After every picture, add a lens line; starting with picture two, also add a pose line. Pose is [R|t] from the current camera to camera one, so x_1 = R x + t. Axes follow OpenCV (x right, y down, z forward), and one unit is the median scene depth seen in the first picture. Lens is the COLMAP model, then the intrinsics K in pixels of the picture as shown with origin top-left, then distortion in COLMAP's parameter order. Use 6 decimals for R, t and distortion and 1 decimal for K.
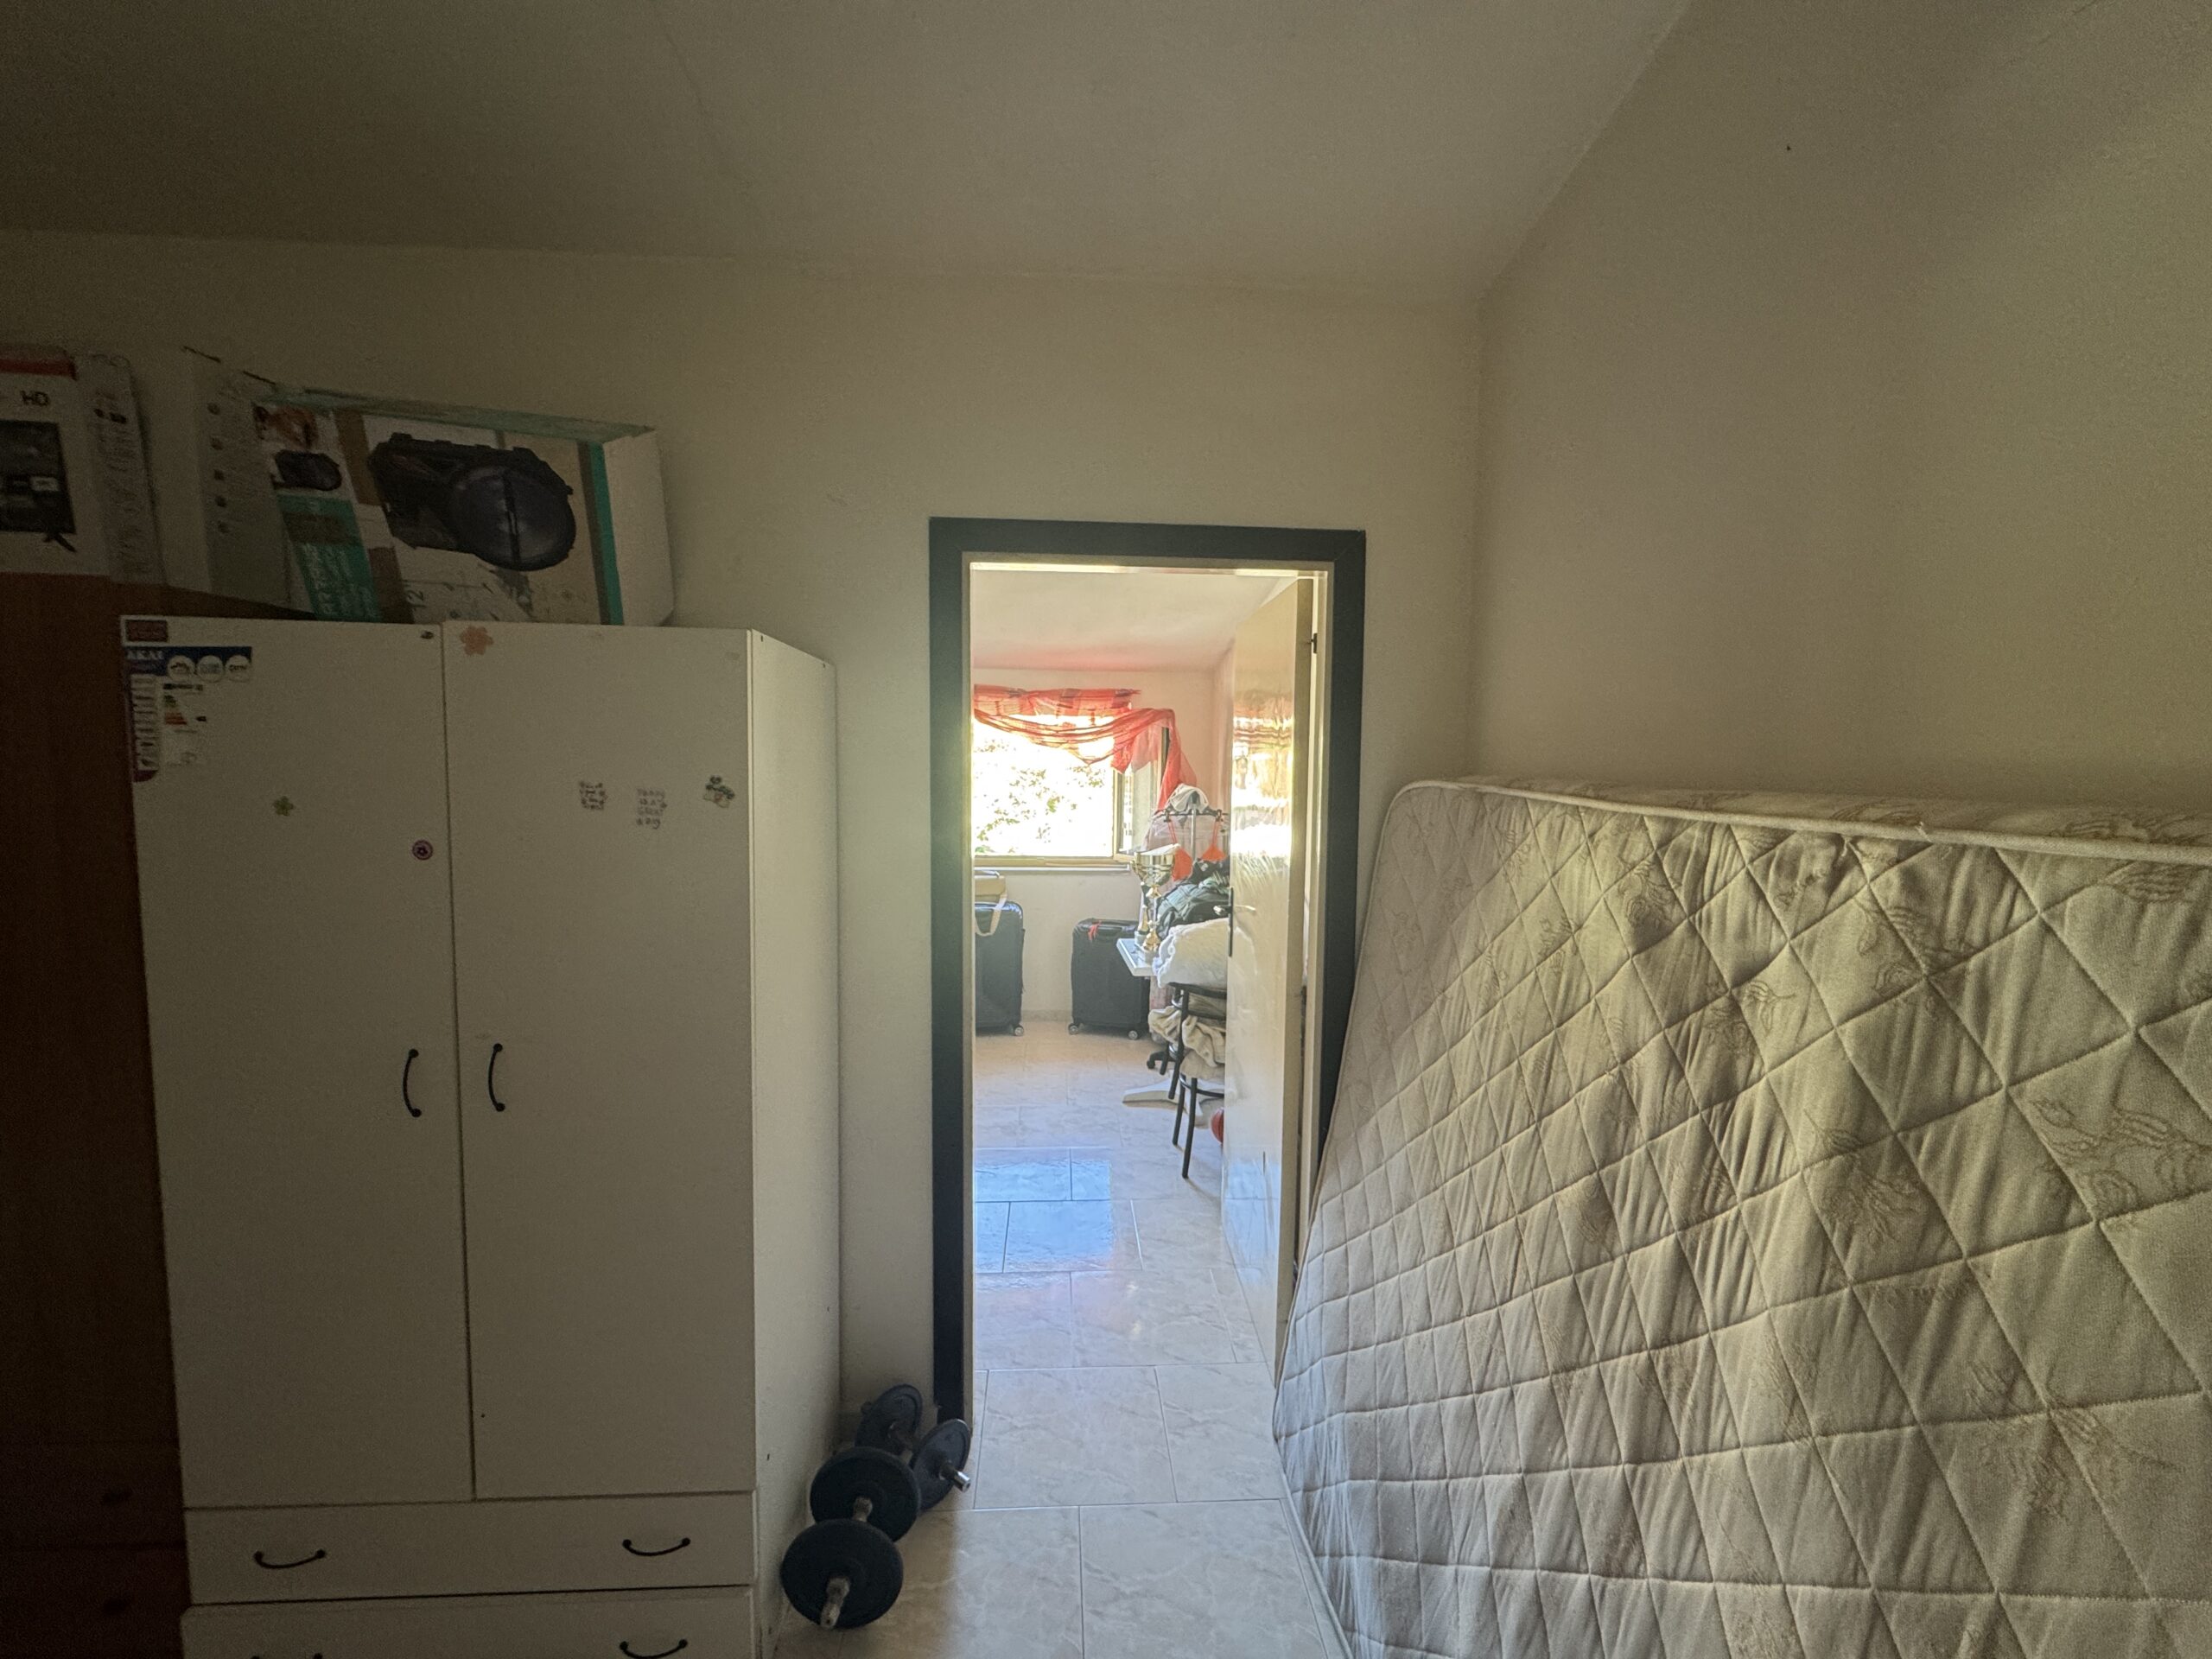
lens RADIAL K [[895.7, 0, 1111.8], [0, 895.7, 831.7], [0, 0, 1]] dist [-0.005339, 0.000808]
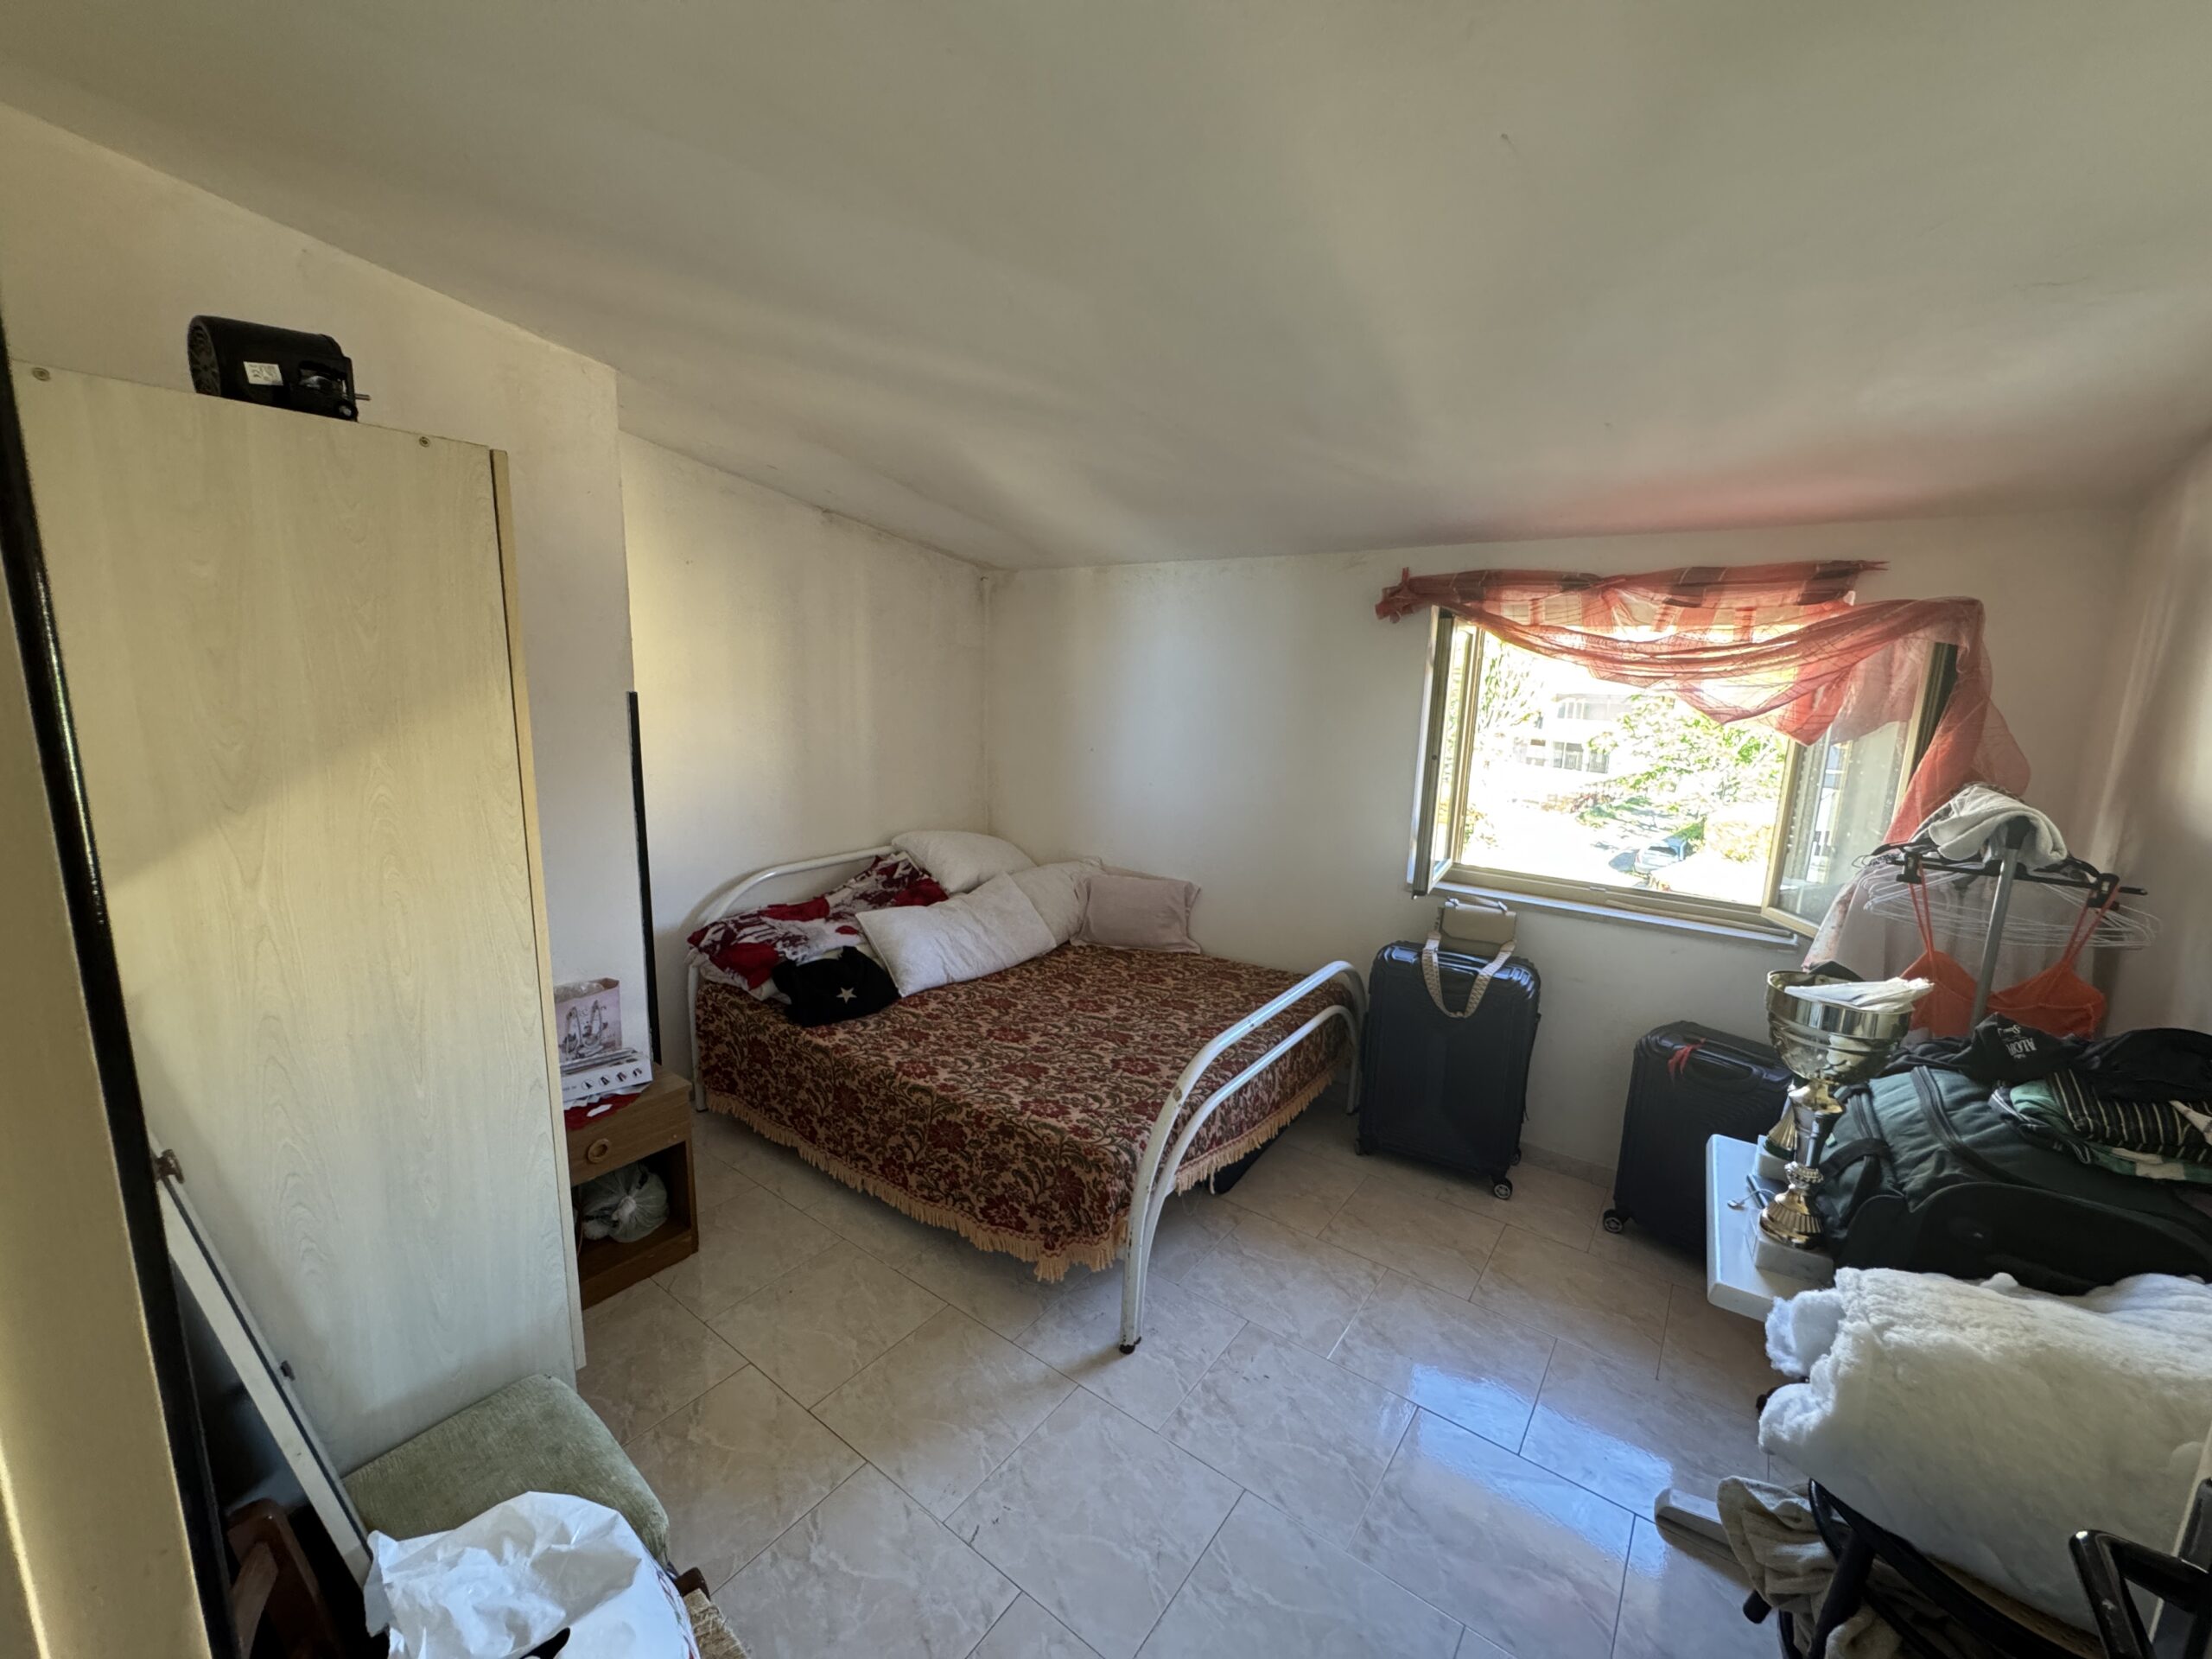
lens RADIAL K [[895.7, 0, 1090.8], [0, 895.7, 838.8], [0, 0, 1]] dist [-0.005339, 0.000808]
pose [[0.759535, 0.124451, -0.638450, 0.107980], [-0.065378, 0.991162, 0.115427, -0.155429], [0.647172, -0.045930, 0.760959, 1.364121]]
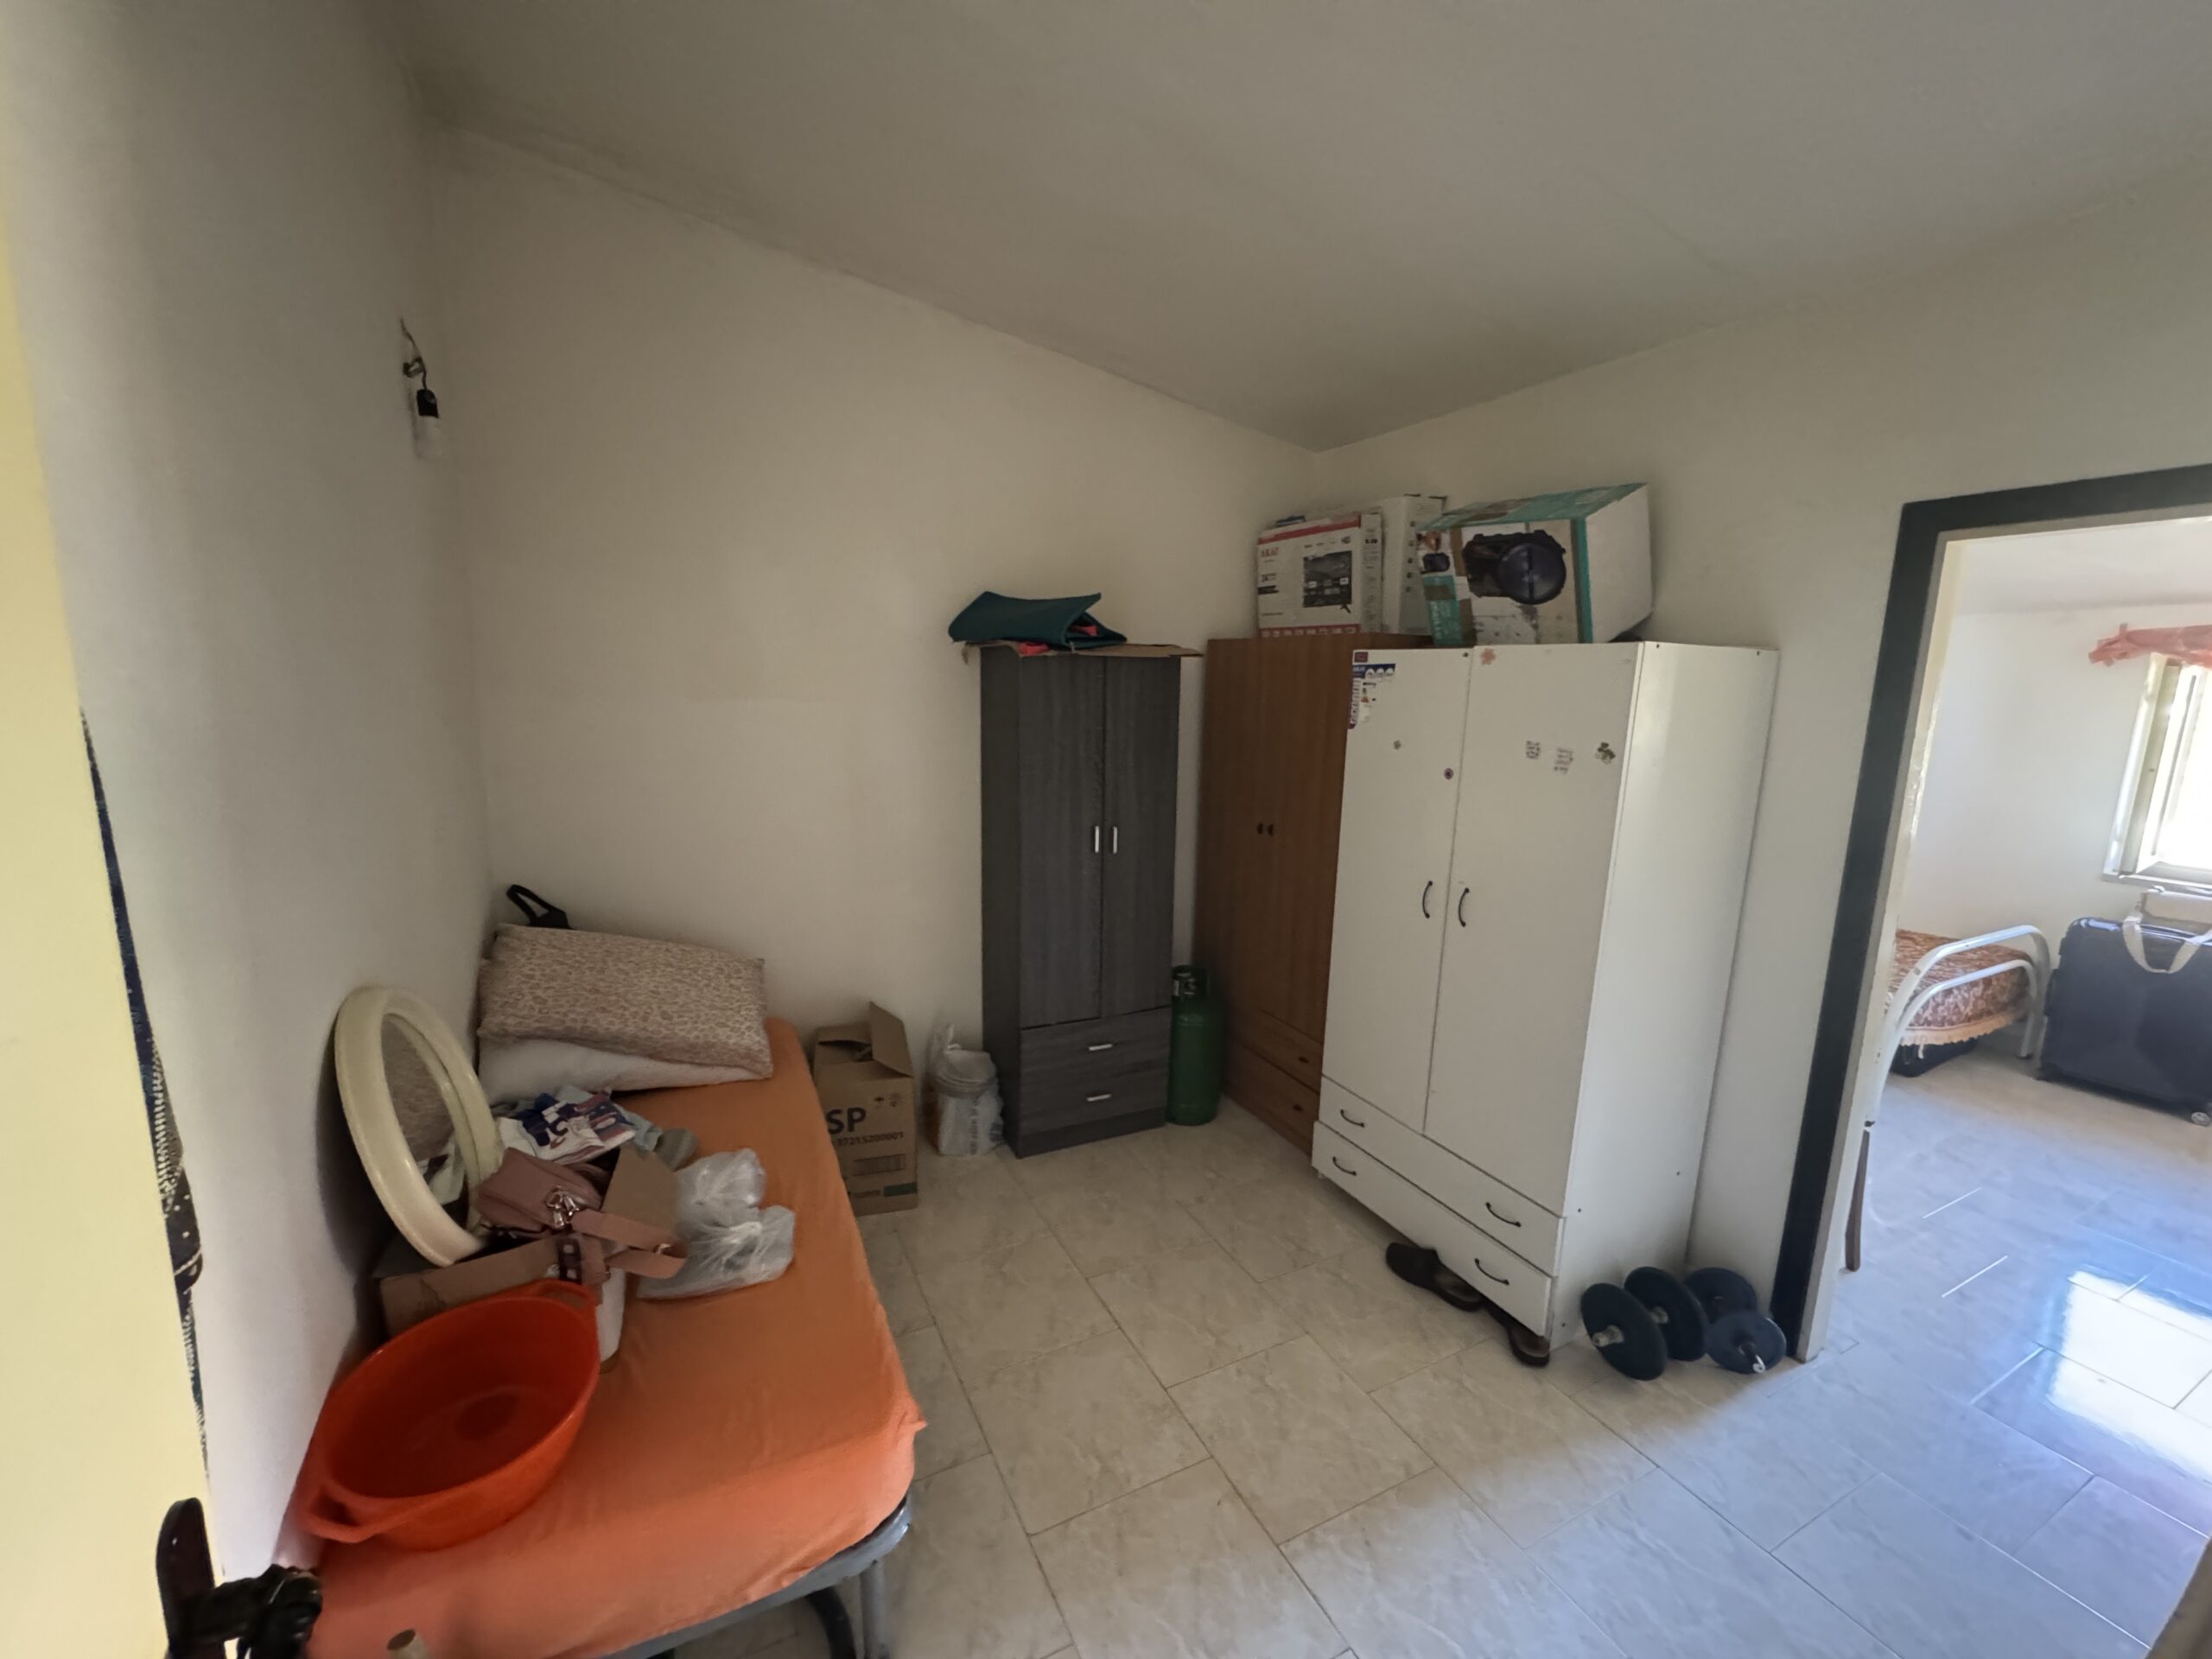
lens RADIAL K [[895.7, 0, 1093.3], [0, 895.7, 827.6], [0, 0, 1]] dist [-0.005339, 0.000808]
pose [[0.391253, 0.144839, -0.908814, 0.538624], [-0.093999, 0.988662, 0.117097, -0.013977], [0.915470, 0.039613, 0.400432, -0.338158]]
